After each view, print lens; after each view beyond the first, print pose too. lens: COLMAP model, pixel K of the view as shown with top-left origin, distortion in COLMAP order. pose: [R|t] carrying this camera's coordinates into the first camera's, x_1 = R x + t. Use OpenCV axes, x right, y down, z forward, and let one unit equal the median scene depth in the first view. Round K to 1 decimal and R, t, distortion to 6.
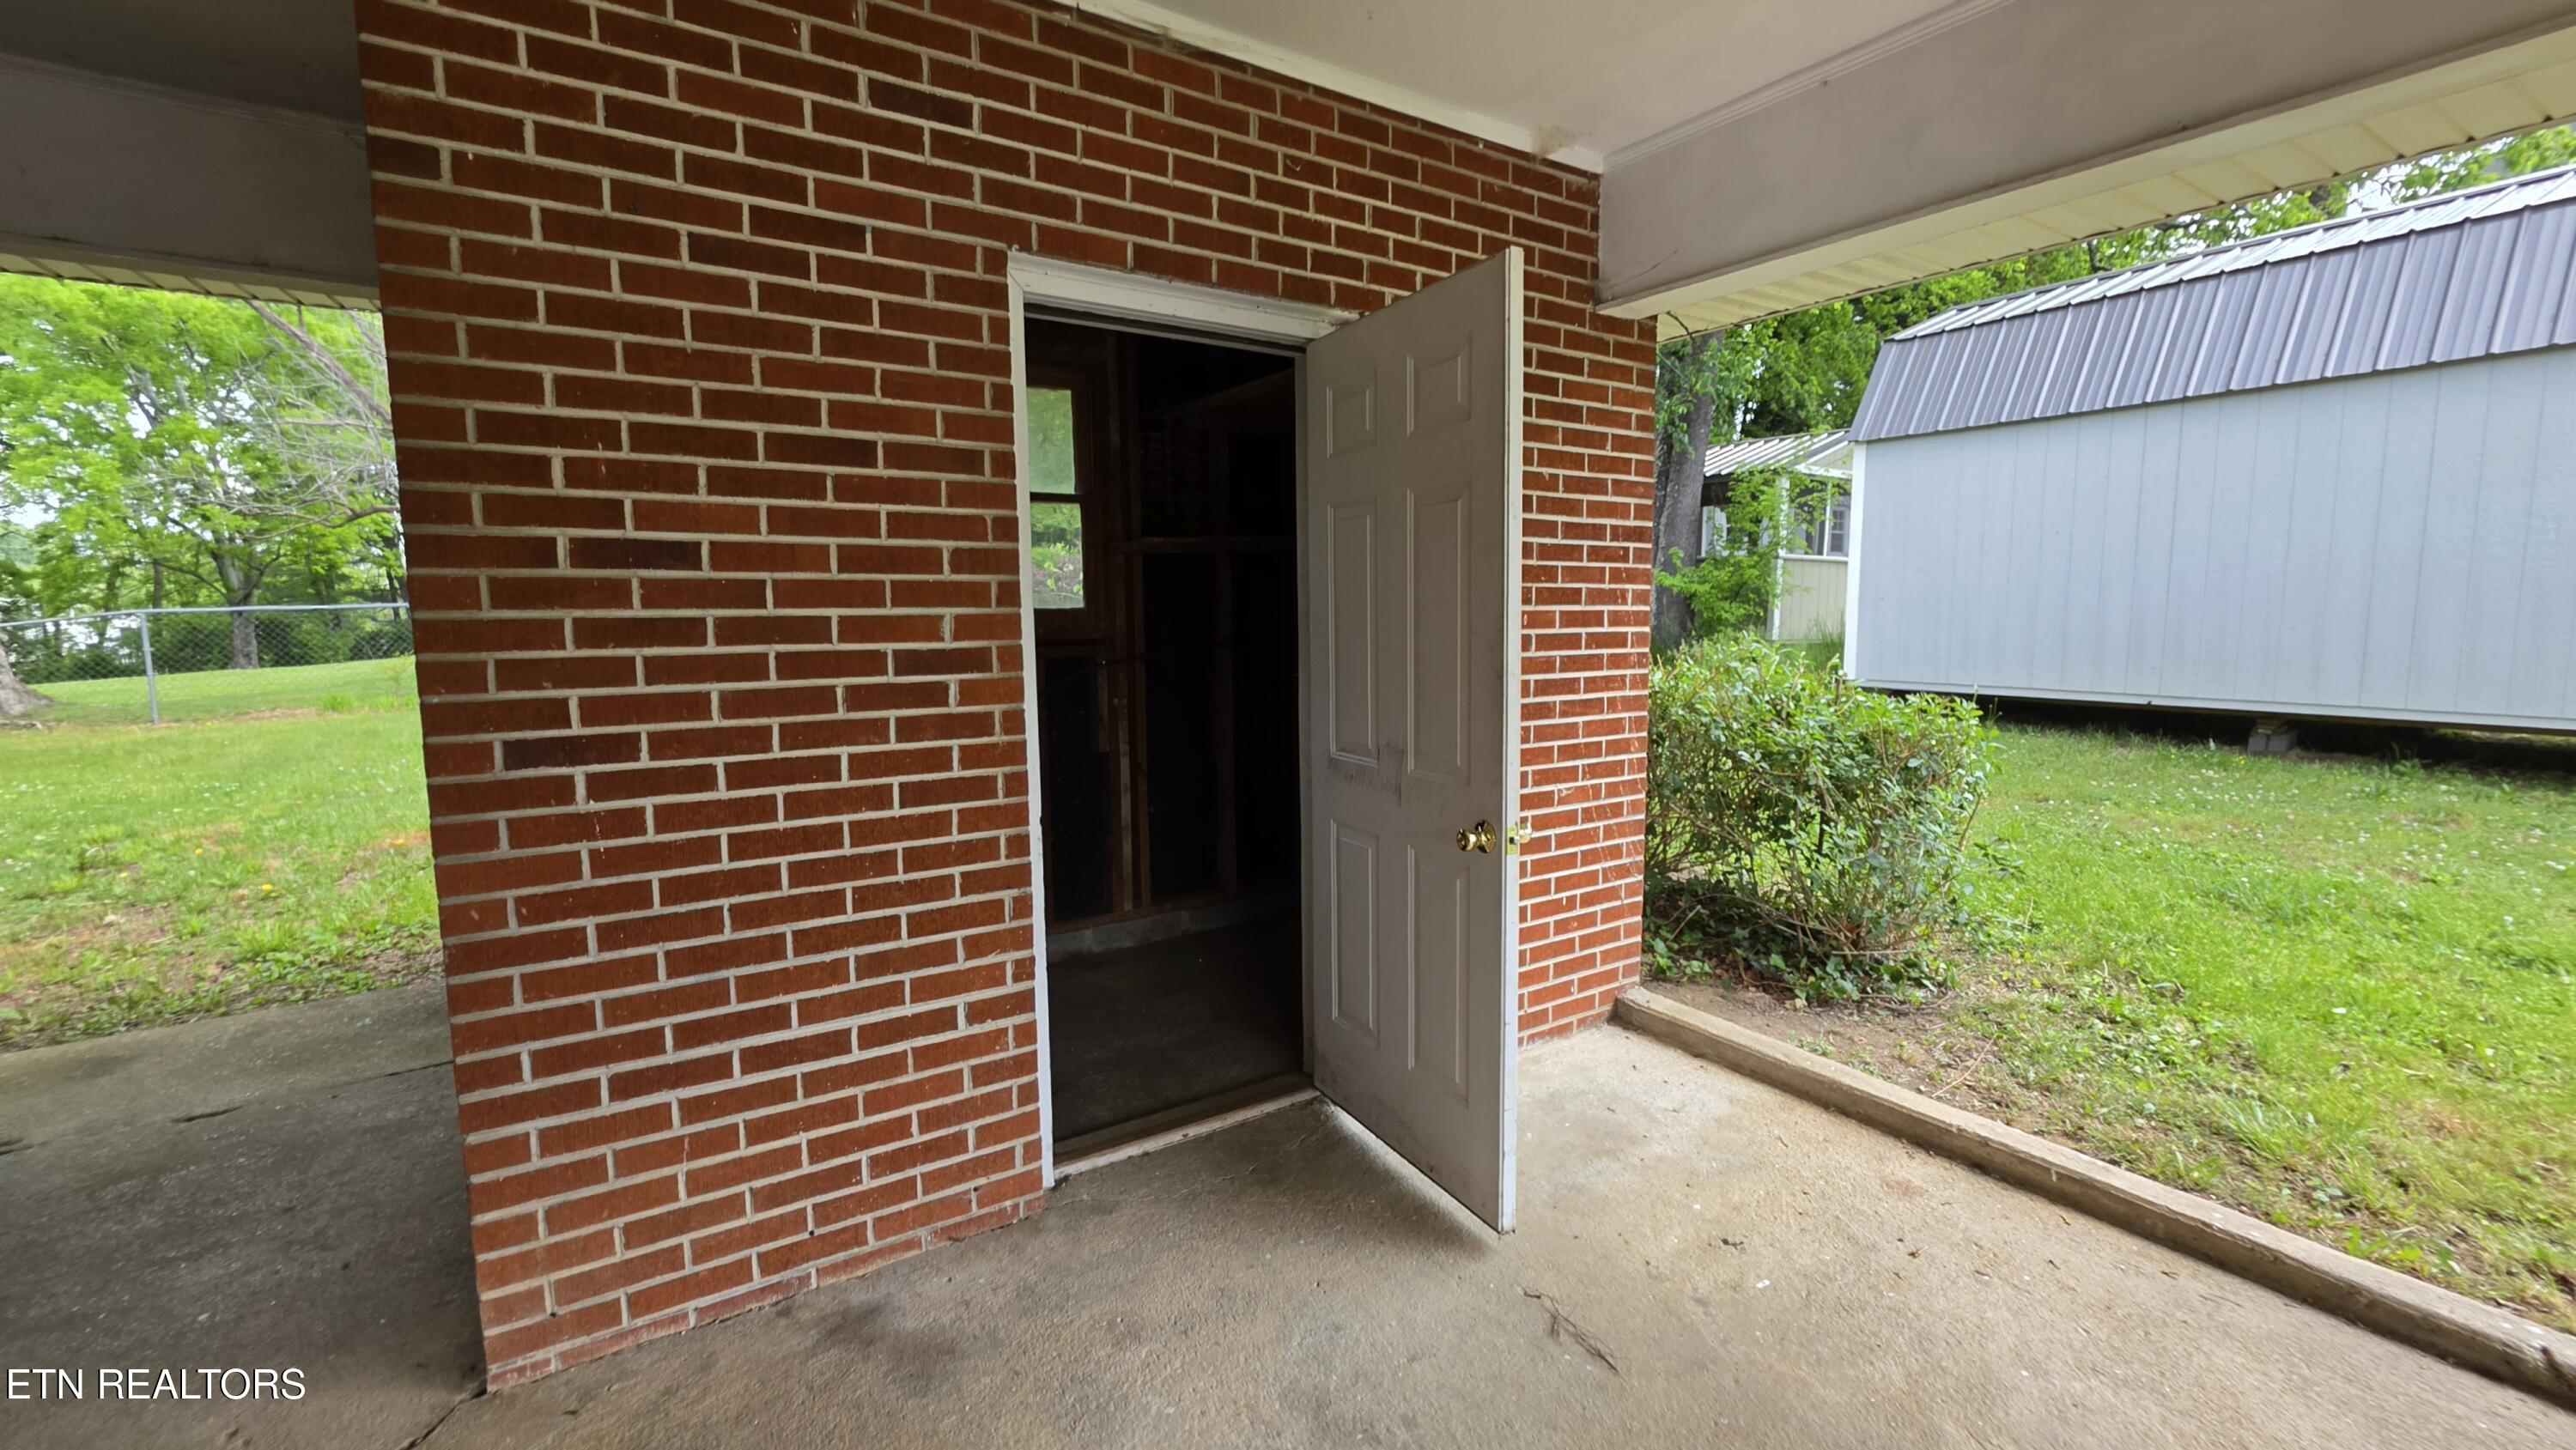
lens RADIAL K [[1048.7, 0, 1295.8], [0, 1048.7, 733.5], [0, 0, 1]] dist [-0.007247, 0.000721]
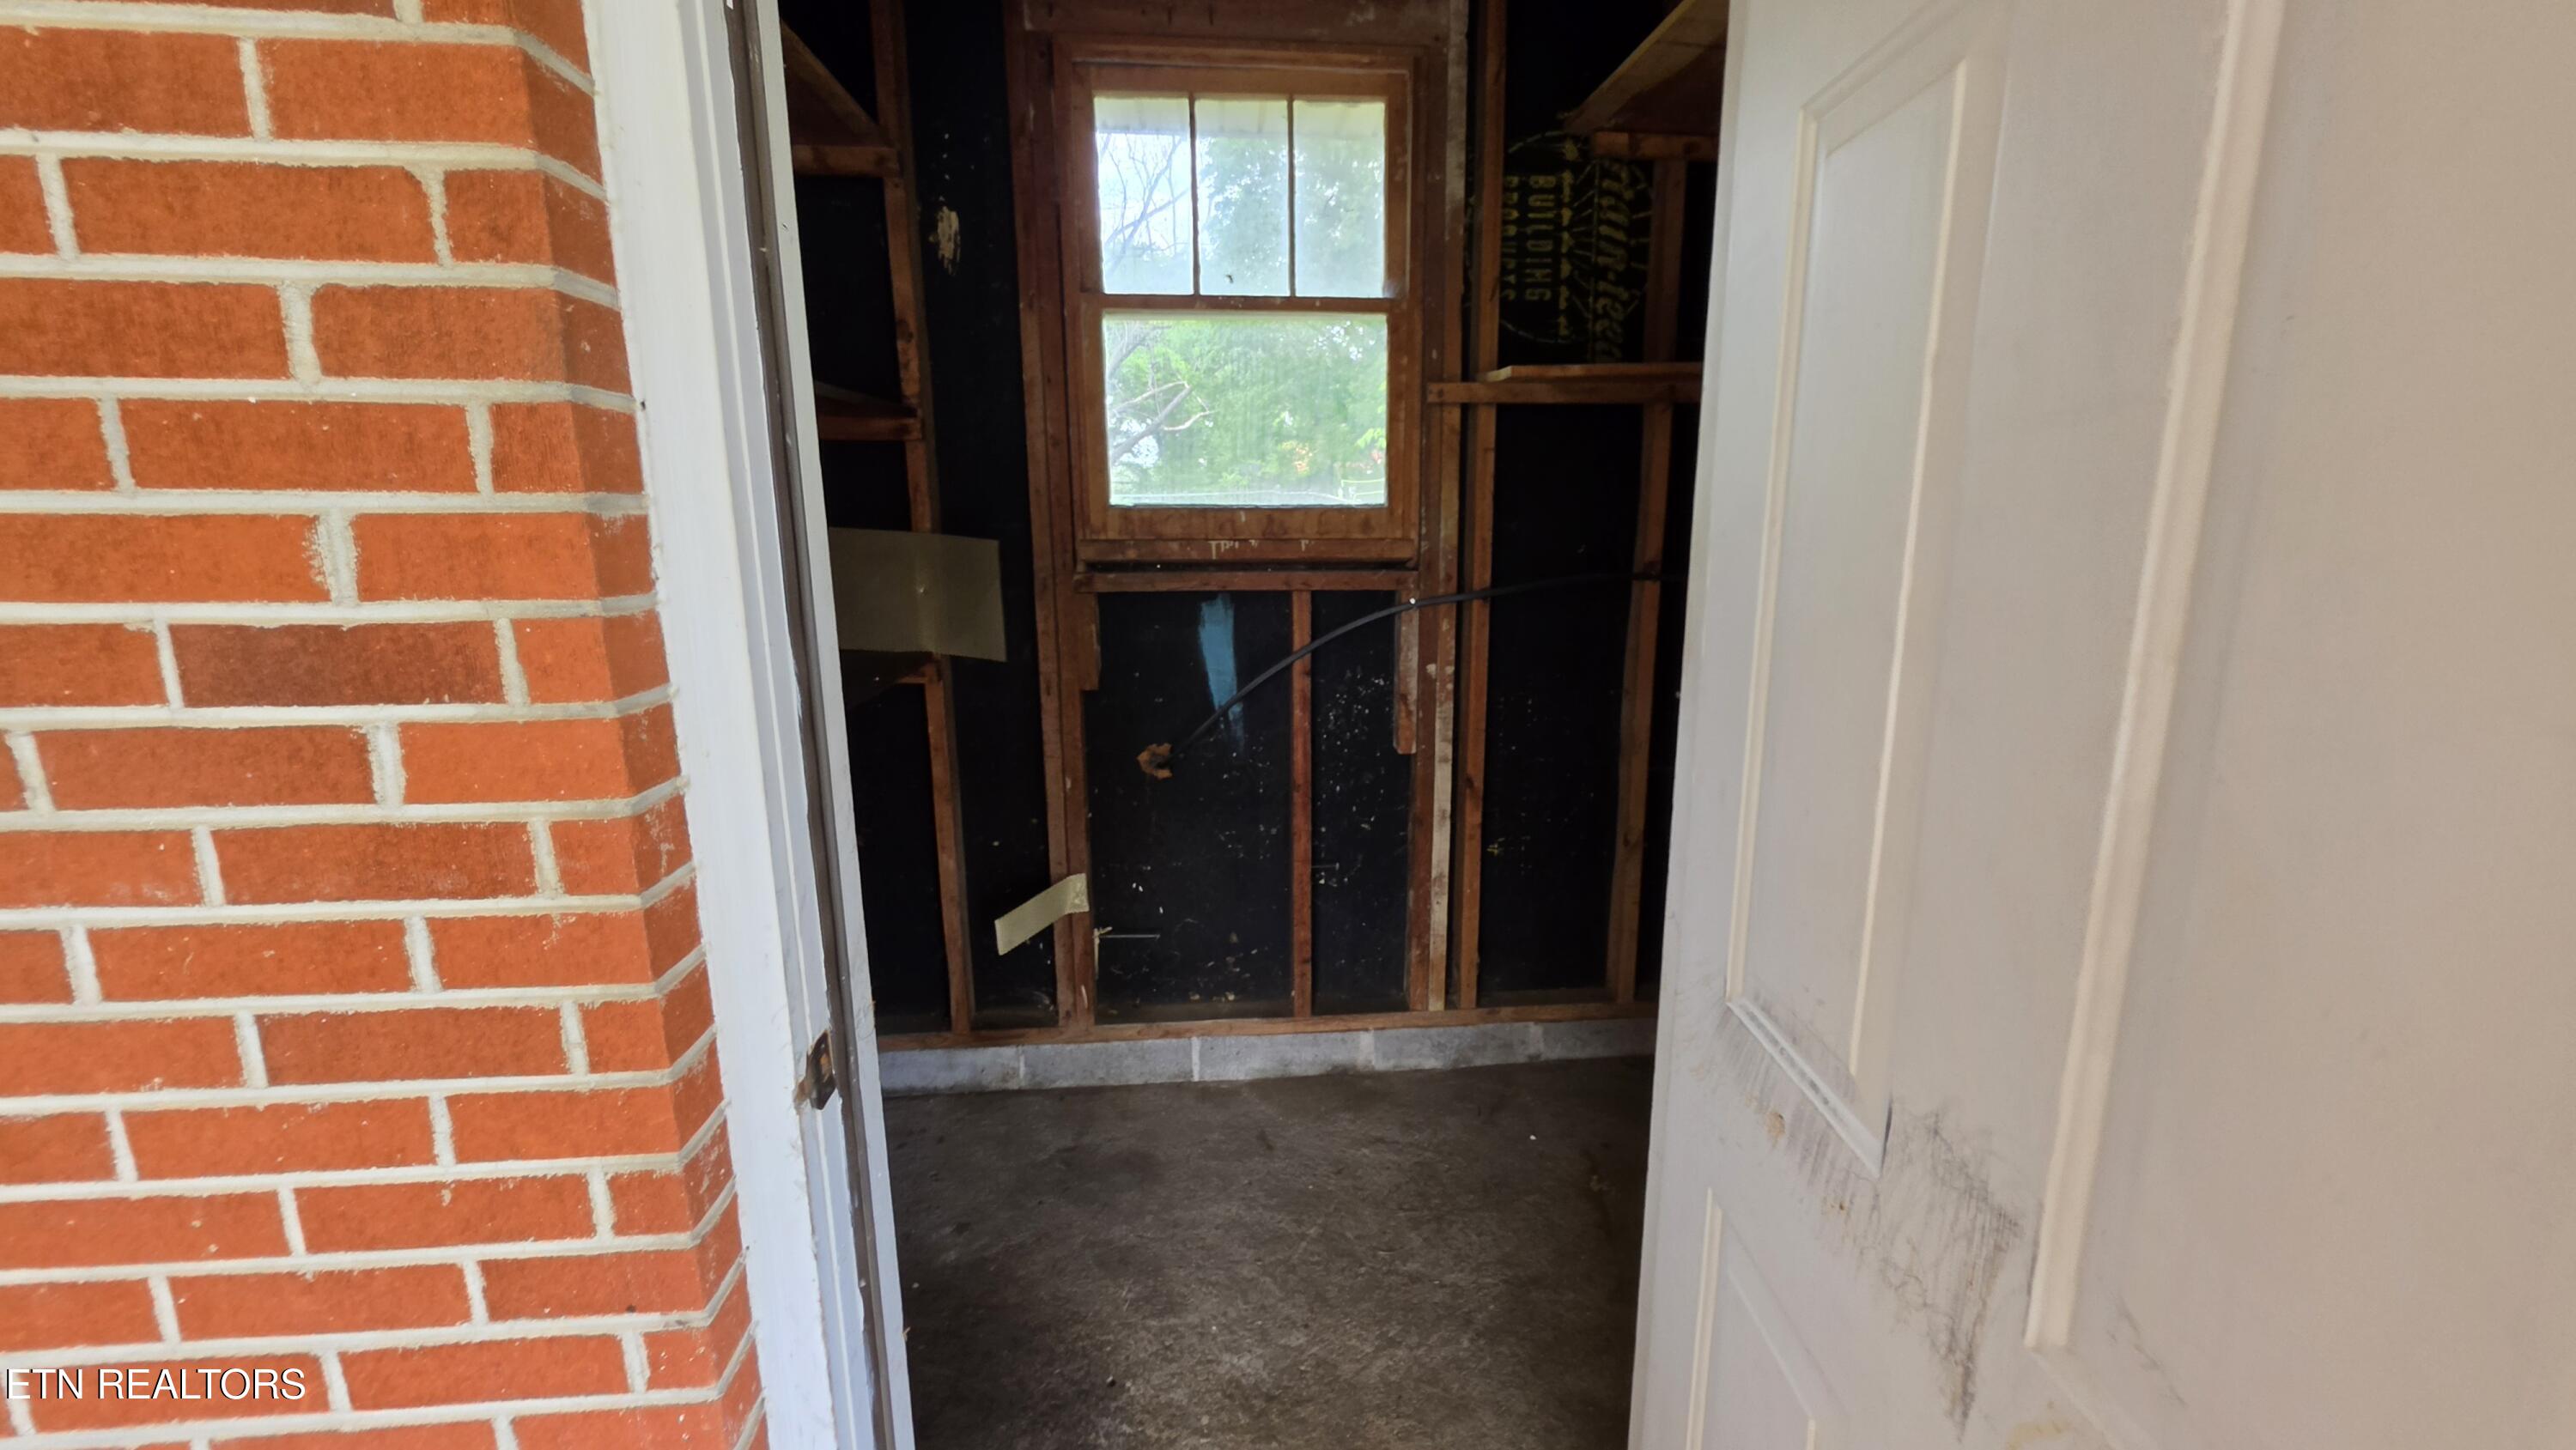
lens RADIAL K [[1045.7, 0, 1311.6], [0, 1045.7, 738.5], [0, 0, 1]] dist [0.001641, 0.000265]
pose [[0.884279, 0.106035, -0.454760, 0.037696], [-0.061390, 0.991823, 0.111886, -0.054297], [0.462905, -0.071020, 0.883558, 0.463566]]
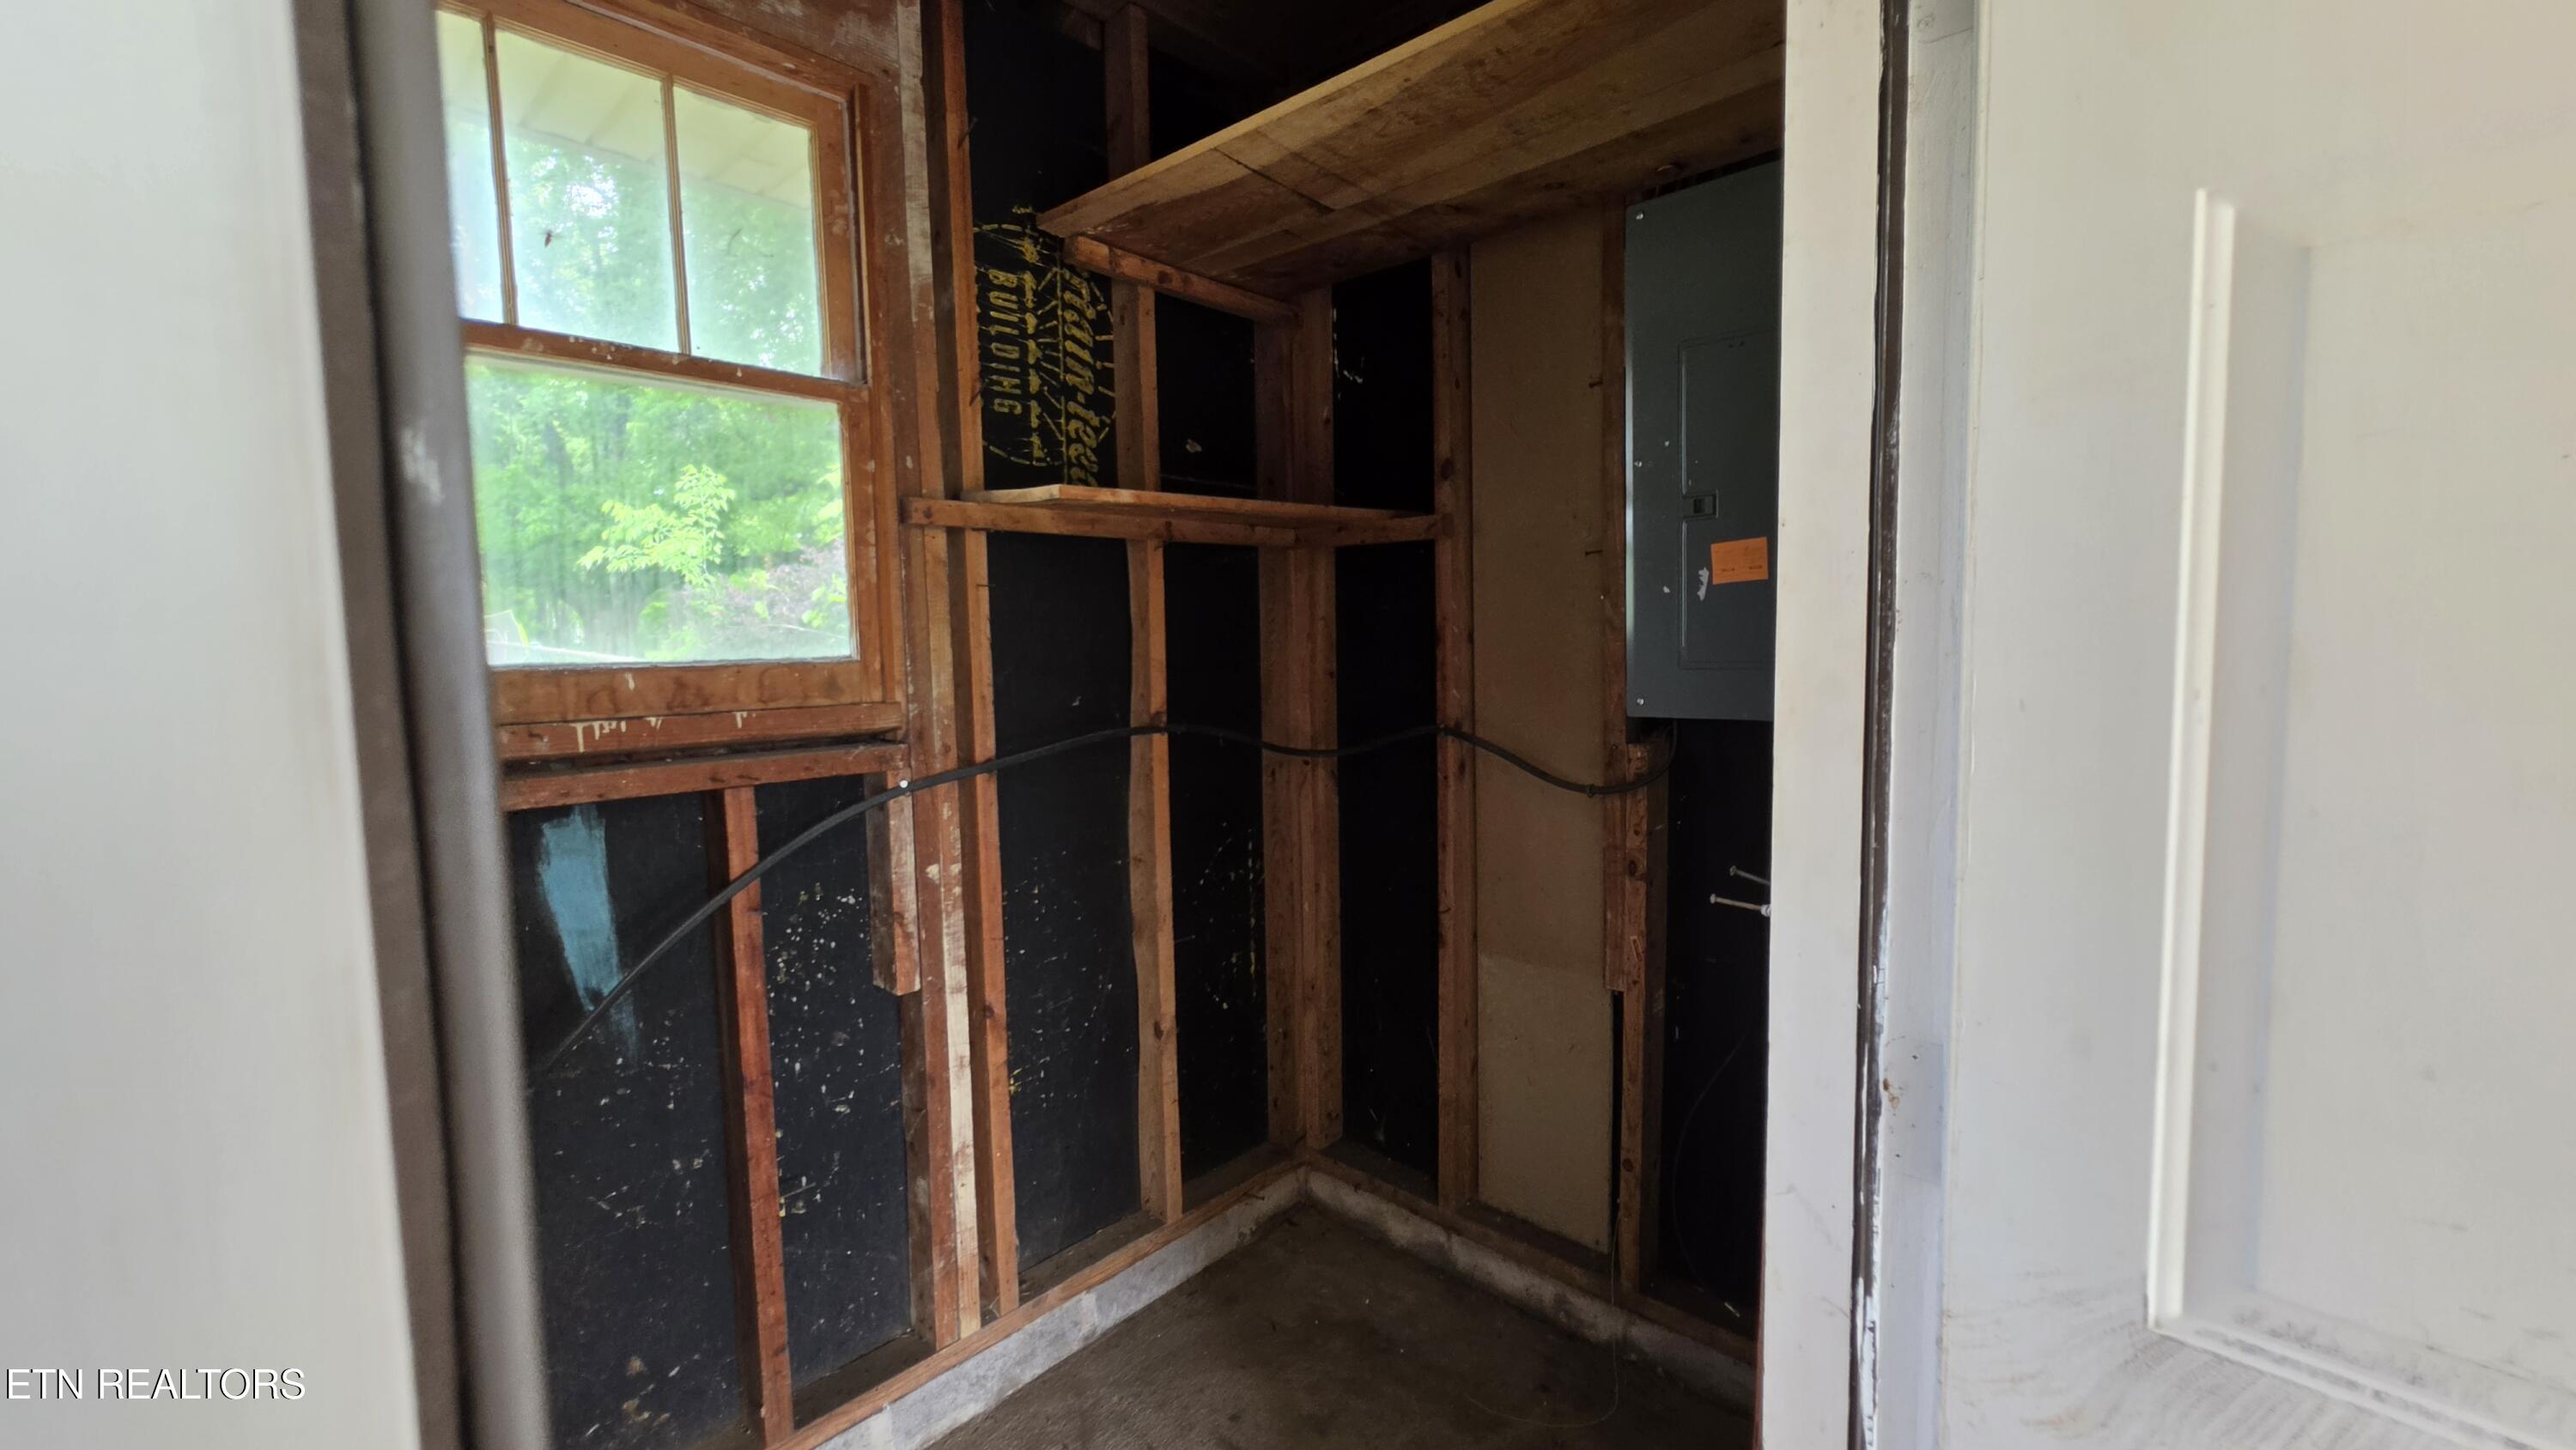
lens RADIAL K [[1032.3, 0, 1293.1], [0, 1032.3, 727.3], [0, 0, 1]] dist [-0.000575, 0.000130]
pose [[0.969698, -0.030813, 0.242357, -0.131660], [0.039700, 0.998703, -0.031873, -0.071913], [-0.241061, 0.040529, 0.969663, 0.560615]]
